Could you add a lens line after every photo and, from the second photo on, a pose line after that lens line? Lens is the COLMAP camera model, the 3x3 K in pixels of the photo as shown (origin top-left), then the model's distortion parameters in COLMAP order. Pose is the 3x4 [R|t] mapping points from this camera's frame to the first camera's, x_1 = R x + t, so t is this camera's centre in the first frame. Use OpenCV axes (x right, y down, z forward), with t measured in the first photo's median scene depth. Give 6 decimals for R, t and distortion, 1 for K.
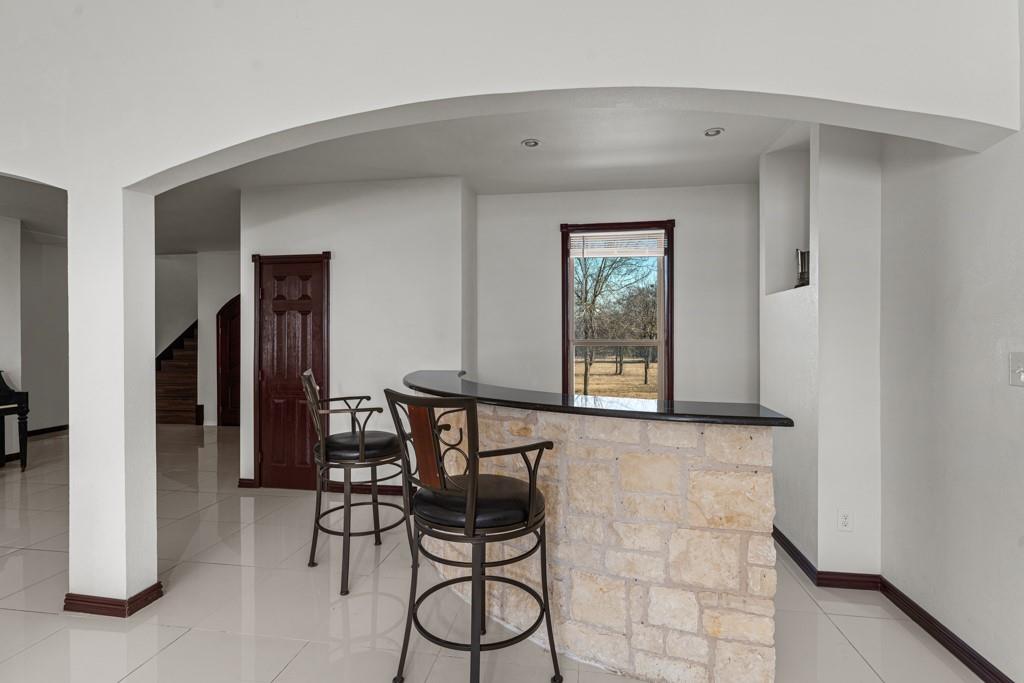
lens RADIAL K [[471.3, 0, 510.7], [0, 471.3, 337.2], [0, 0, 1]] dist [-0.002306, 0.000005]
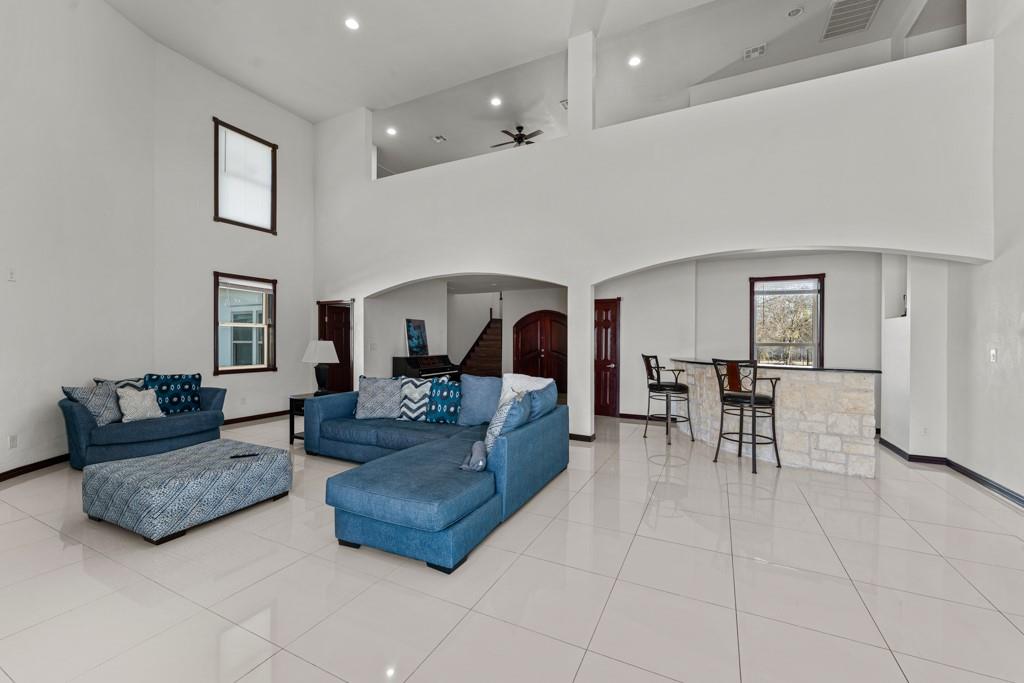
lens RADIAL K [[415.2, 0, 510.1], [0, 415.2, 341.1], [0, 0, 1]] dist [0.003637, -0.000193]
pose [[0.958576, 0.006724, -0.284759, -0.701726], [-0.006366, 0.999977, 0.002183, 0.006319], [0.284767, -0.000280, 0.958597, -1.722683]]
